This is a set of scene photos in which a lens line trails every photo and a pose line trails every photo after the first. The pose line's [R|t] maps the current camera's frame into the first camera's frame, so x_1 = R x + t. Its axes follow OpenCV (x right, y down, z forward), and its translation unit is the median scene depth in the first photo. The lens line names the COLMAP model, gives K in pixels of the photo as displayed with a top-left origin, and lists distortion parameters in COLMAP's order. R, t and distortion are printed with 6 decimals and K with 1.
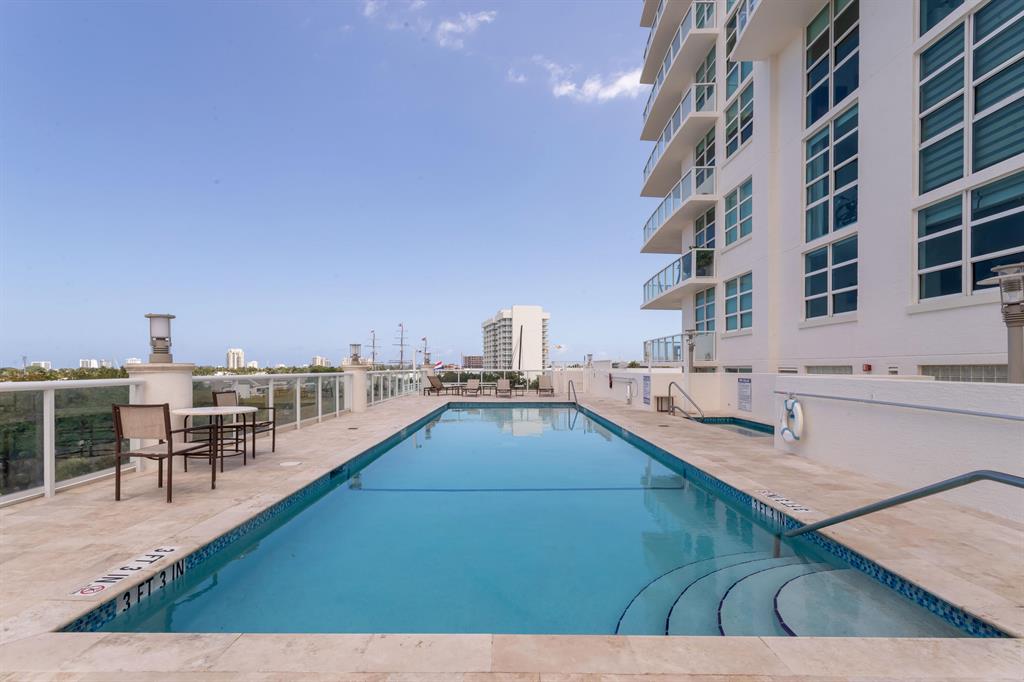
lens RADIAL K [[500.2, 0, 510.9], [0, 500.2, 362.3], [0, 0, 1]] dist [0.031552, -0.000048]
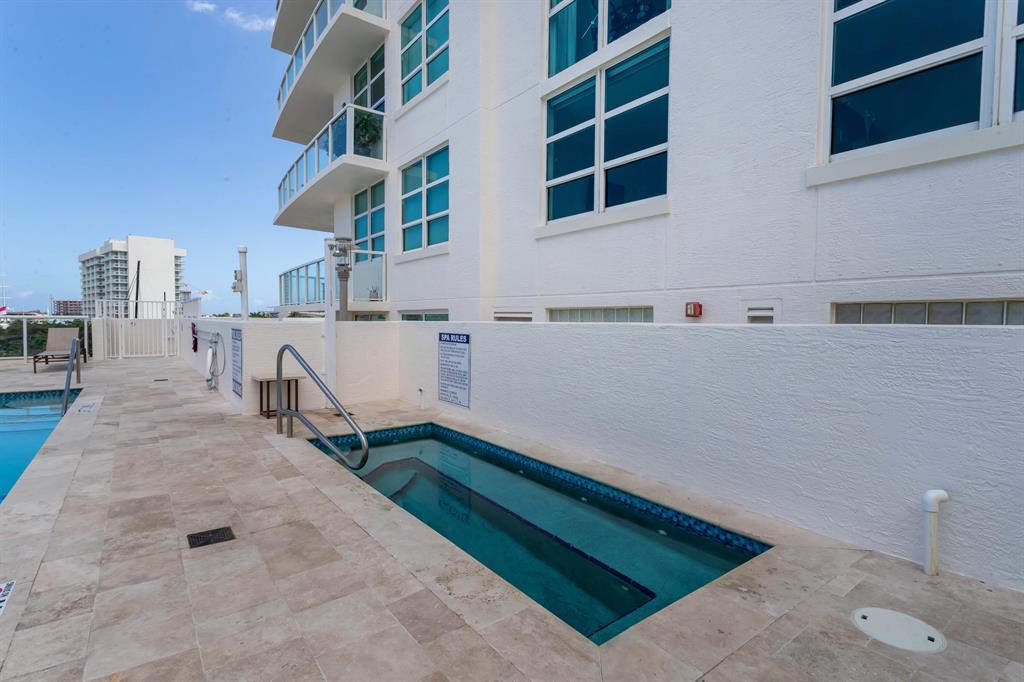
lens RADIAL K [[492.1, 0, 512.0], [0, 492.1, 341.0], [0, 0, 1]] dist [-0.004410, -0.000587]
pose [[0.795957, -0.022445, 0.604937, 0.191054], [-0.012757, 0.998469, 0.053832, 0.011655], [-0.605218, -0.050565, 0.794452, 0.494736]]
